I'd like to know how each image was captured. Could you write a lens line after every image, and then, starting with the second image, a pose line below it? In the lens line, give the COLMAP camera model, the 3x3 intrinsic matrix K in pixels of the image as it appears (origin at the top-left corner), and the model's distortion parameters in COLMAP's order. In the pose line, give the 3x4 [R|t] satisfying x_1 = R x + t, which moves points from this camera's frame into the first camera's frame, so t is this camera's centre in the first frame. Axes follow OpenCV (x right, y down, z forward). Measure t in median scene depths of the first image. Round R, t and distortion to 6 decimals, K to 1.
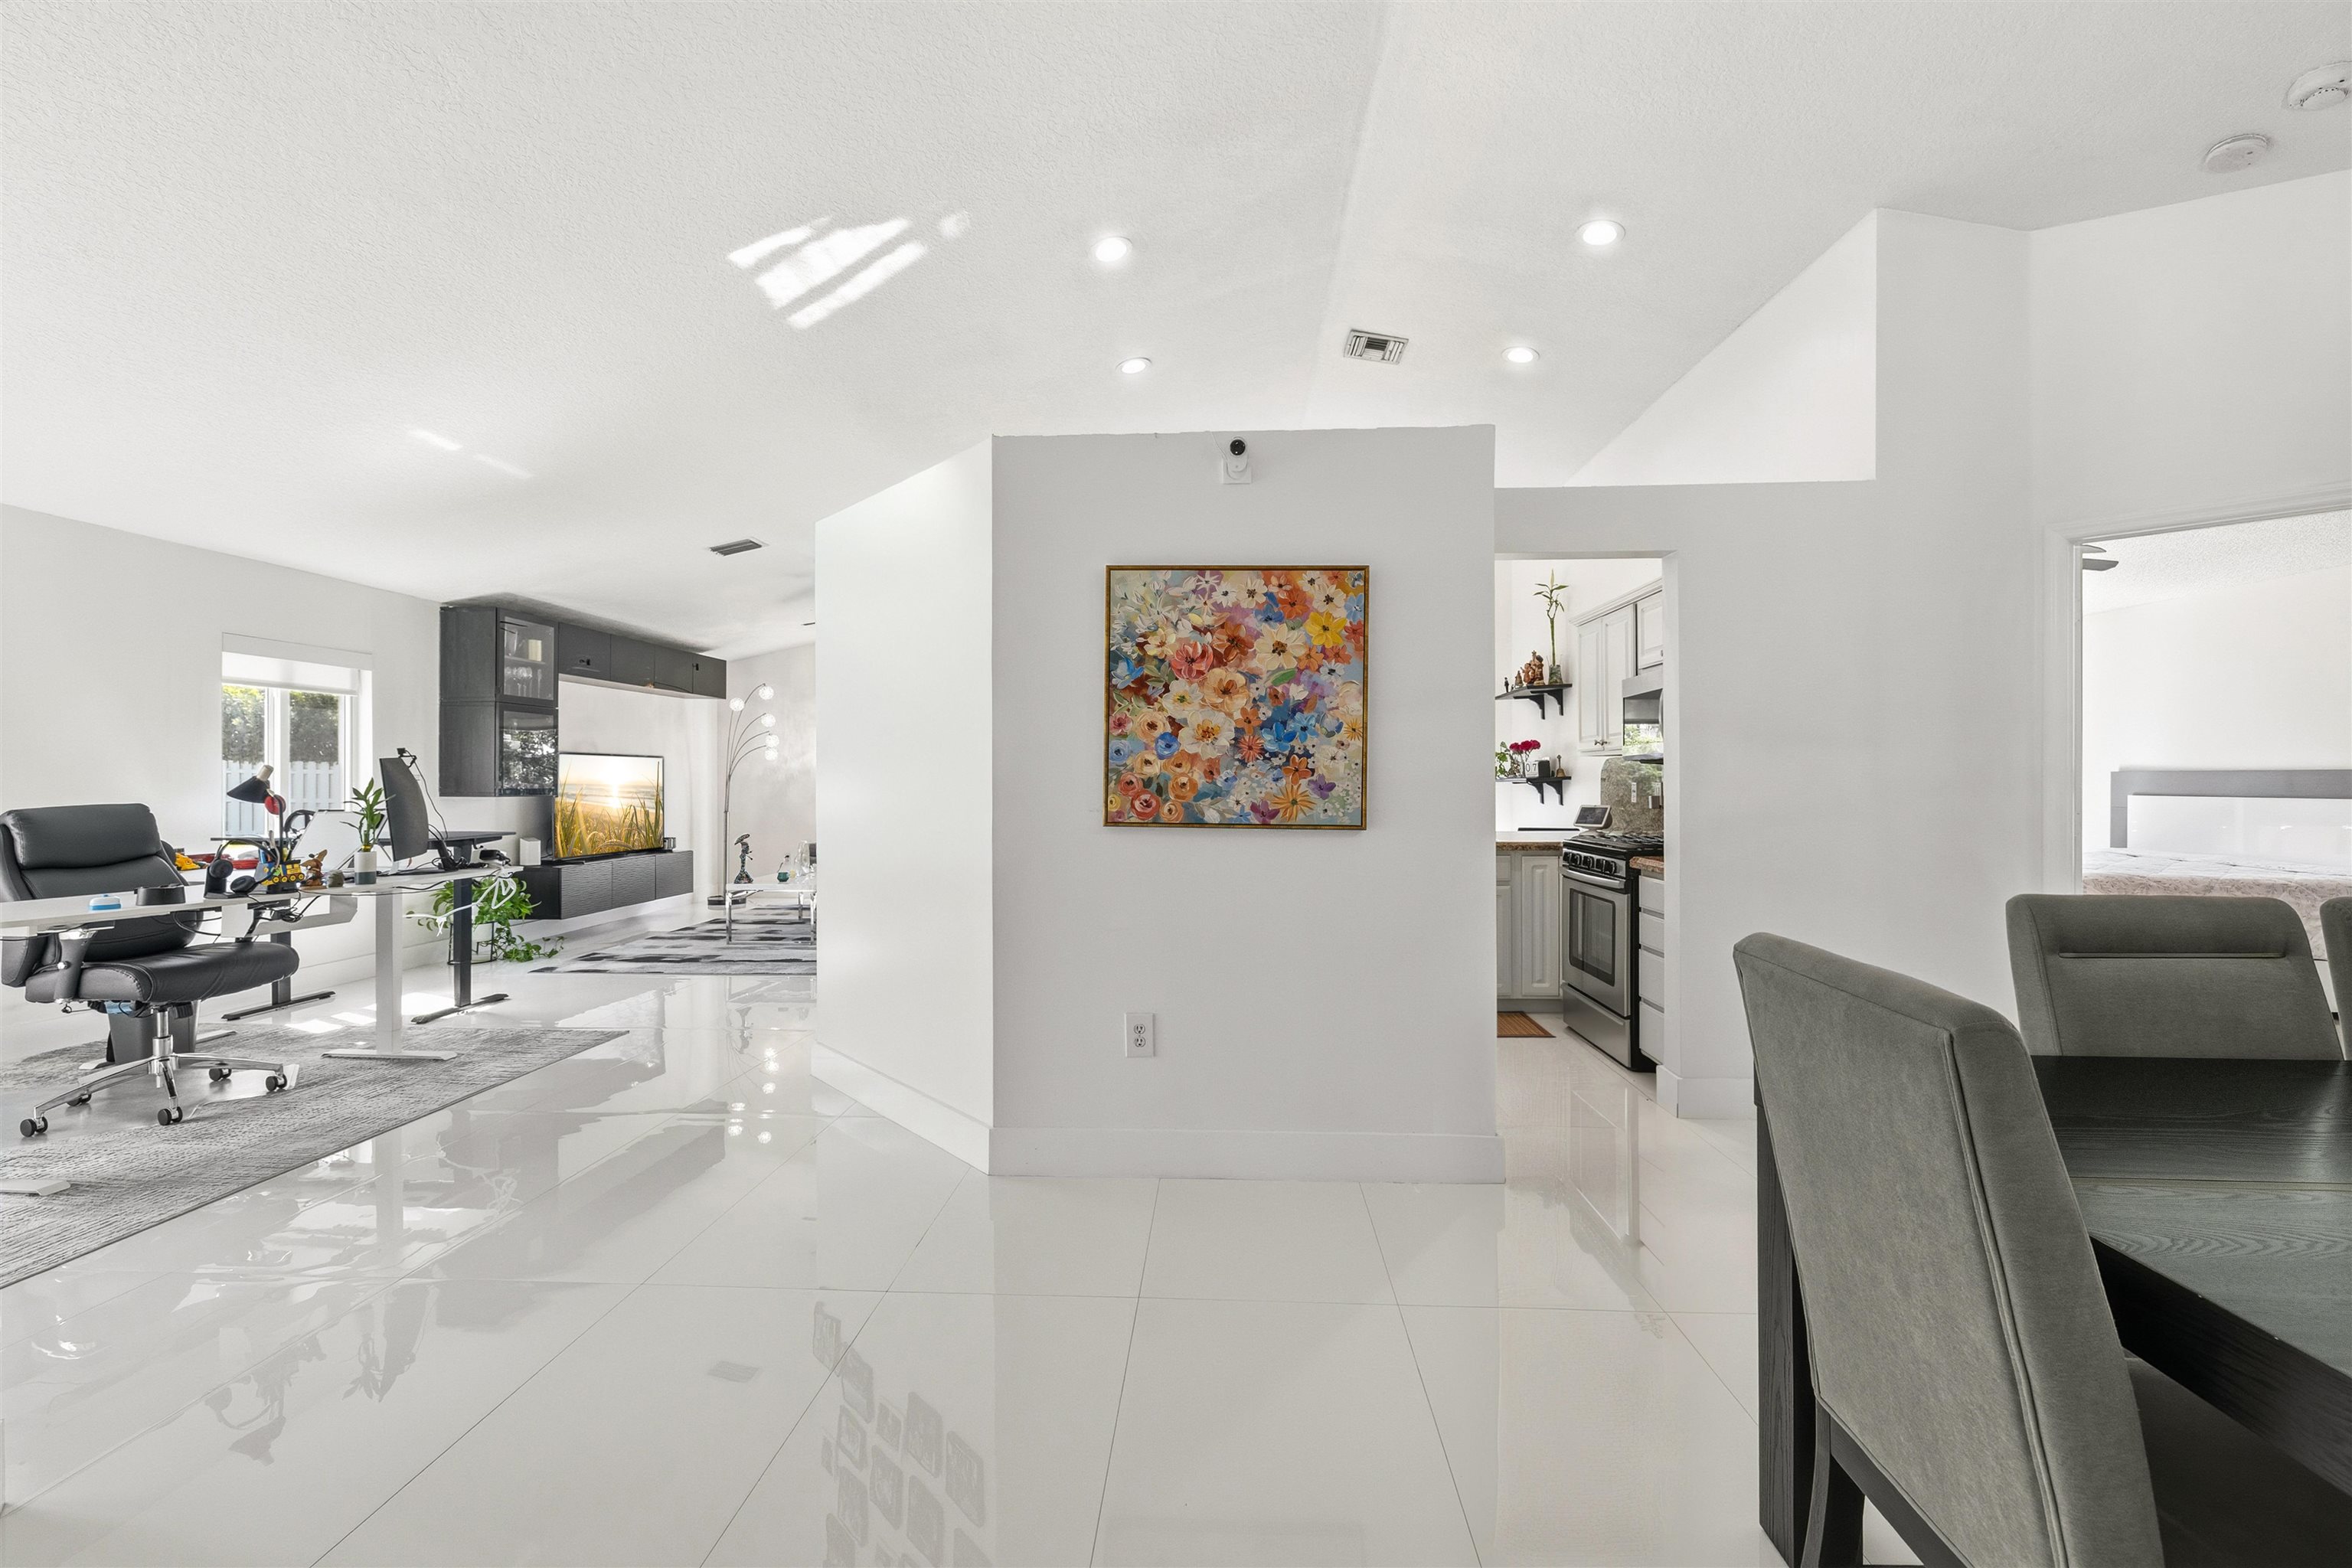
lens RADIAL K [[984.2, 0, 1179.2], [0, 984.2, 780.9], [0, 0, 1]] dist [-0.000514, -0.000038]
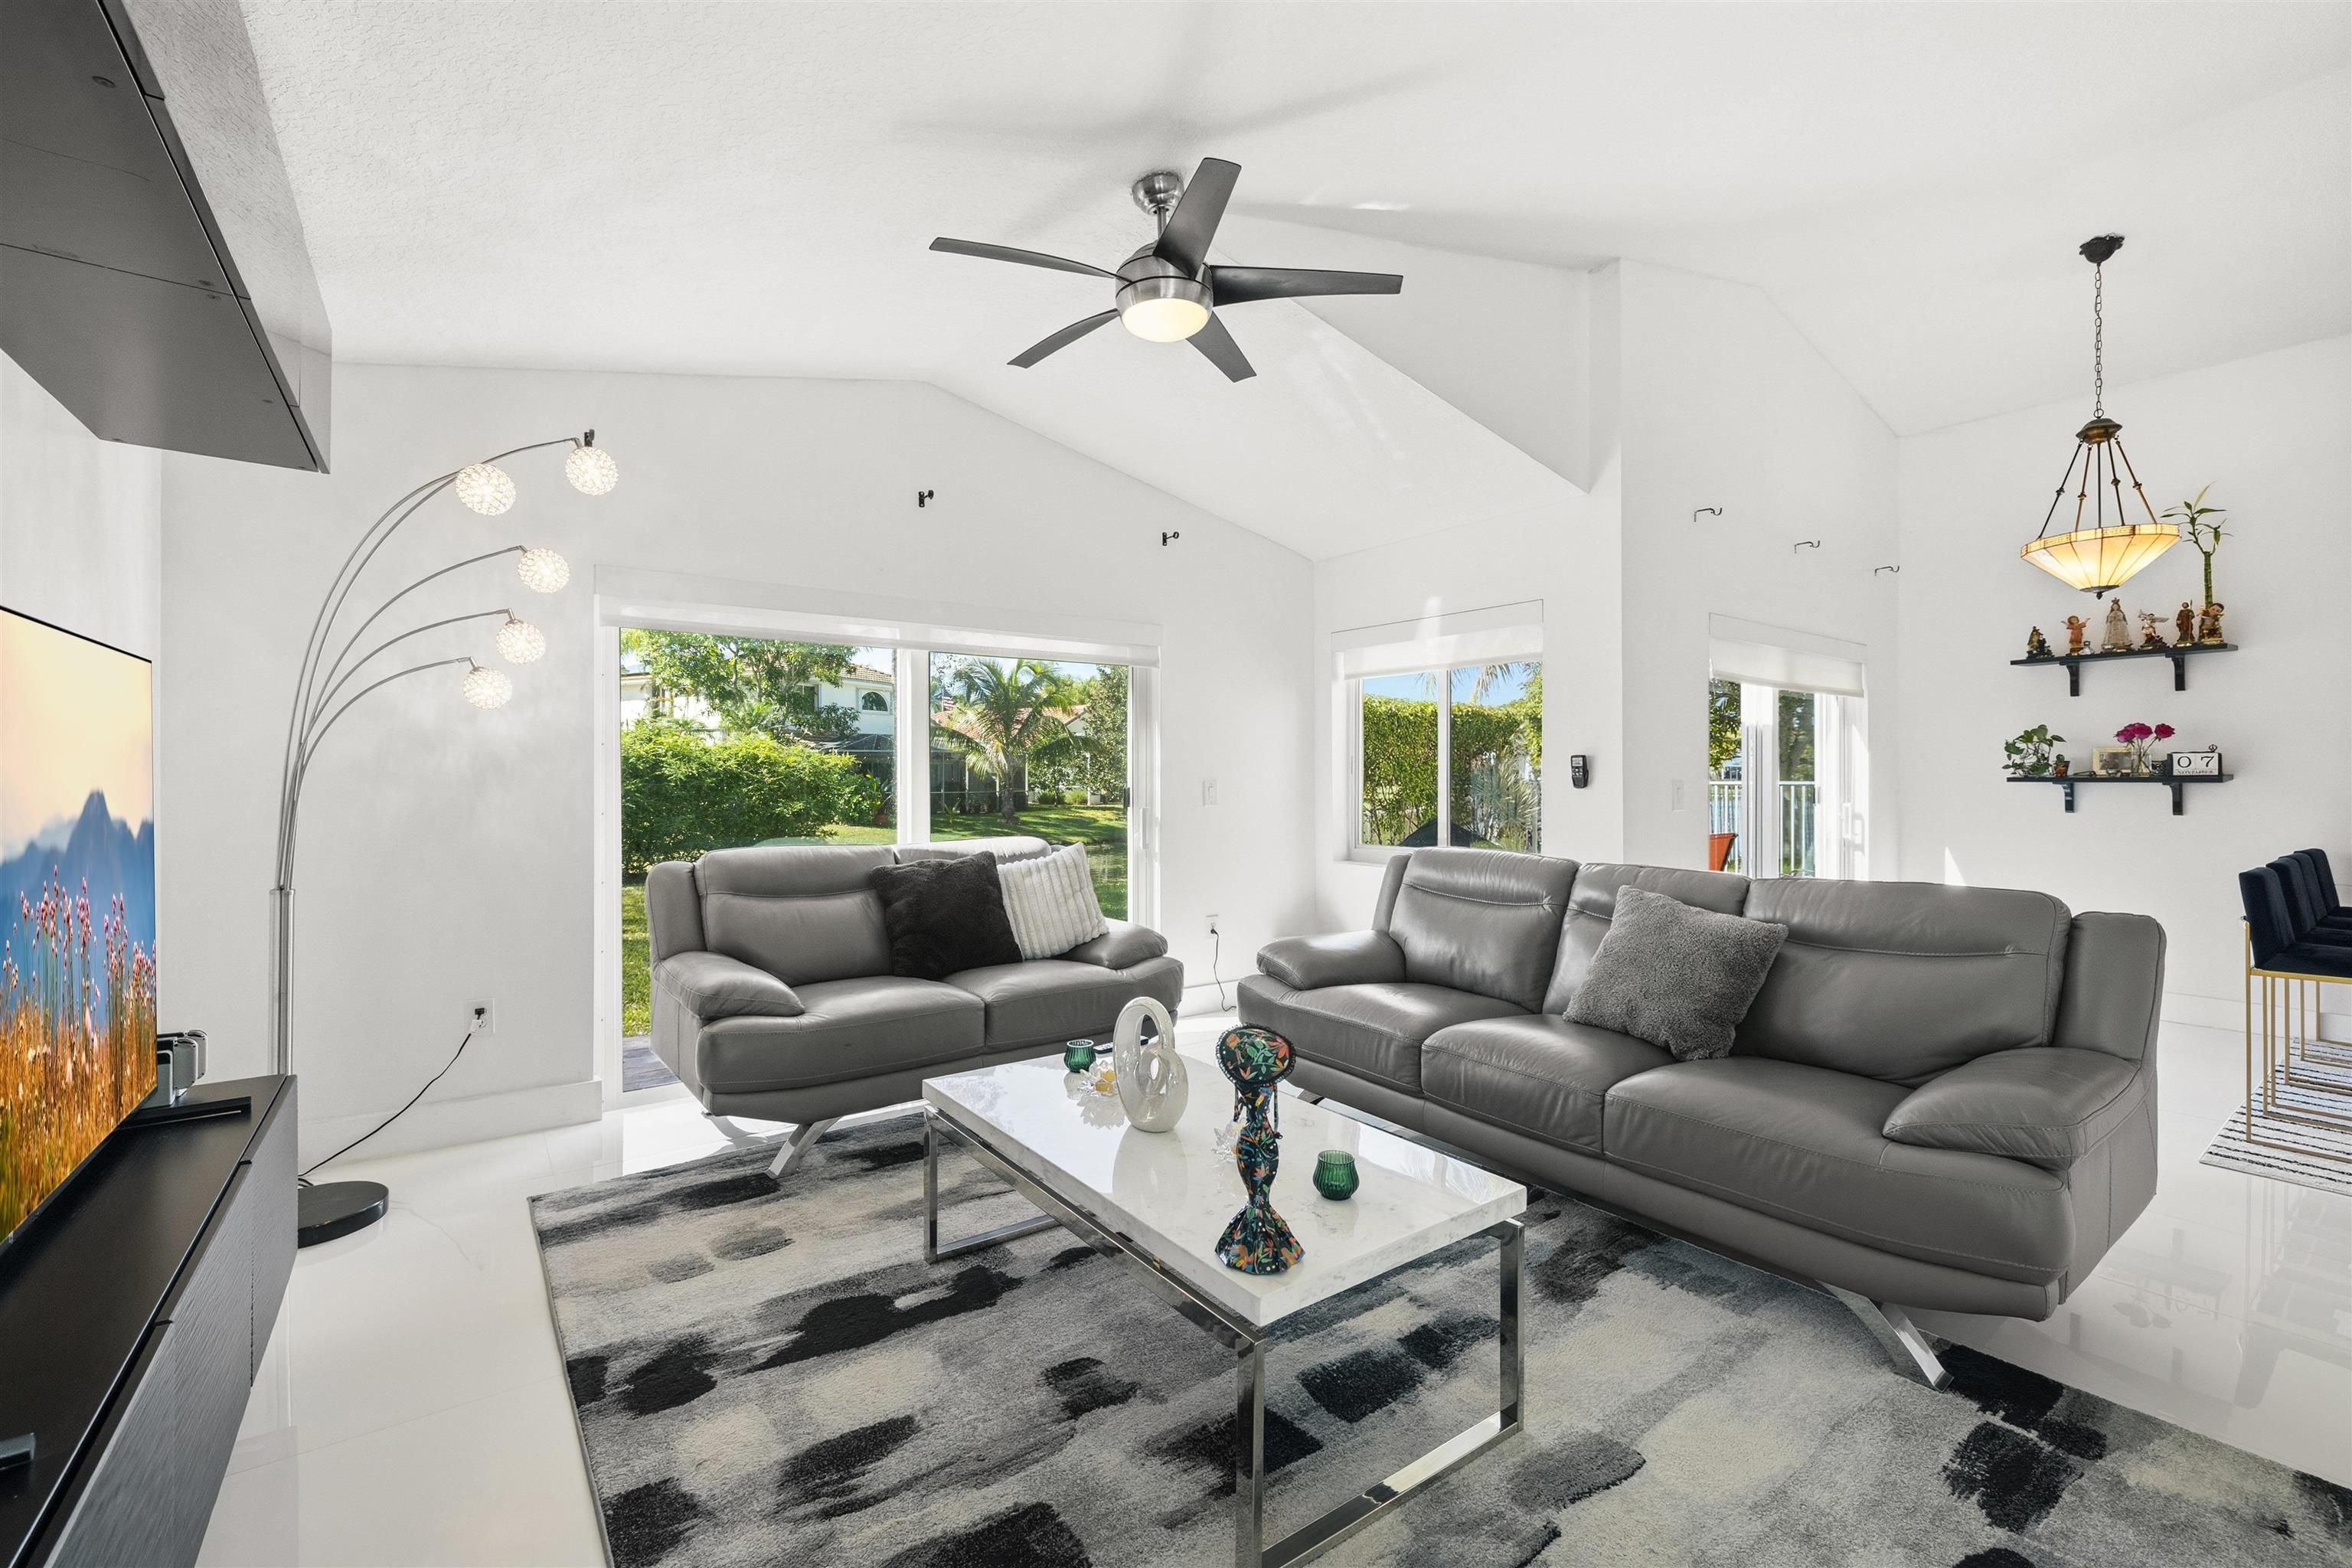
lens RADIAL K [[988.5, 0, 1184.5], [0, 988.5, 773.6], [0, 0, 1]] dist [-0.000156, 0.000105]
pose [[0.777378, 0.005949, 0.629006, -0.610932], [-0.004410, 0.999982, -0.004006, -0.000951], [-0.629019, 0.000341, 0.777390, 0.875263]]
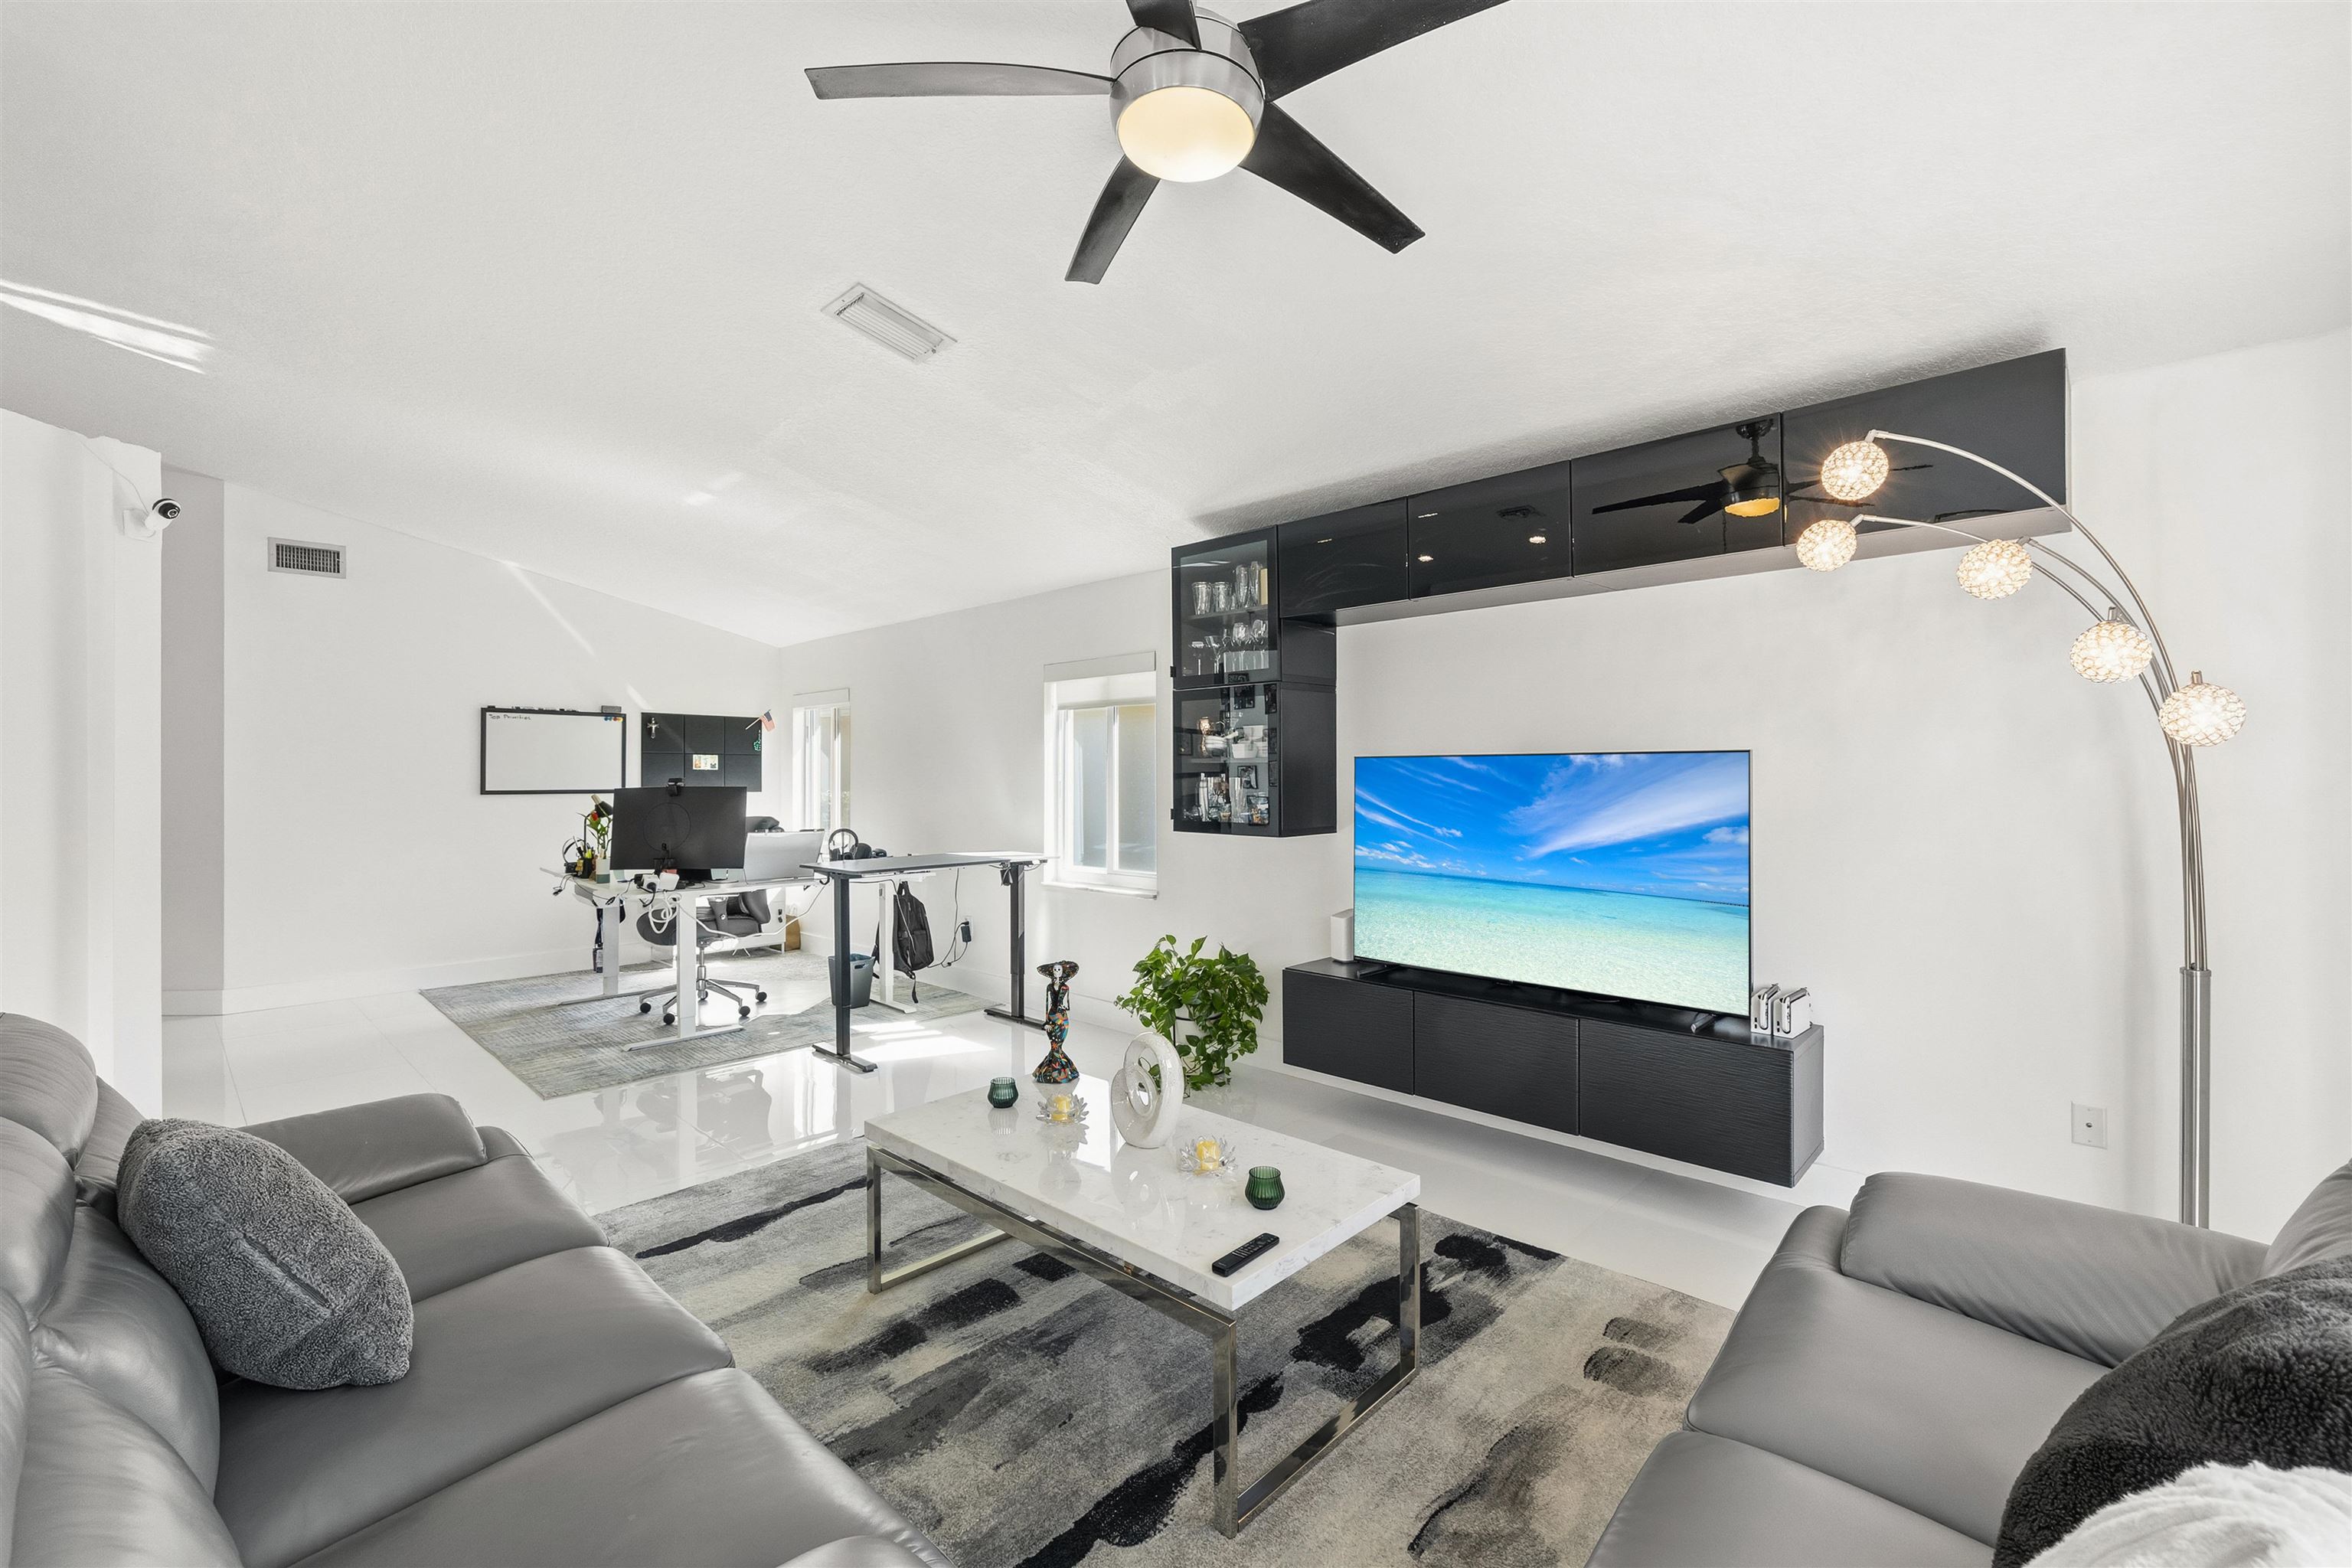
lens RADIAL K [[984.2, 0, 1179.2], [0, 984.2, 780.9], [0, 0, 1]] dist [-0.000514, -0.000038]
pose [[-0.655200, 0.005038, -0.755438, -0.175857], [0.001642, 0.999985, 0.005245, -0.021421], [0.755453, 0.002196, -0.655199, 1.351146]]
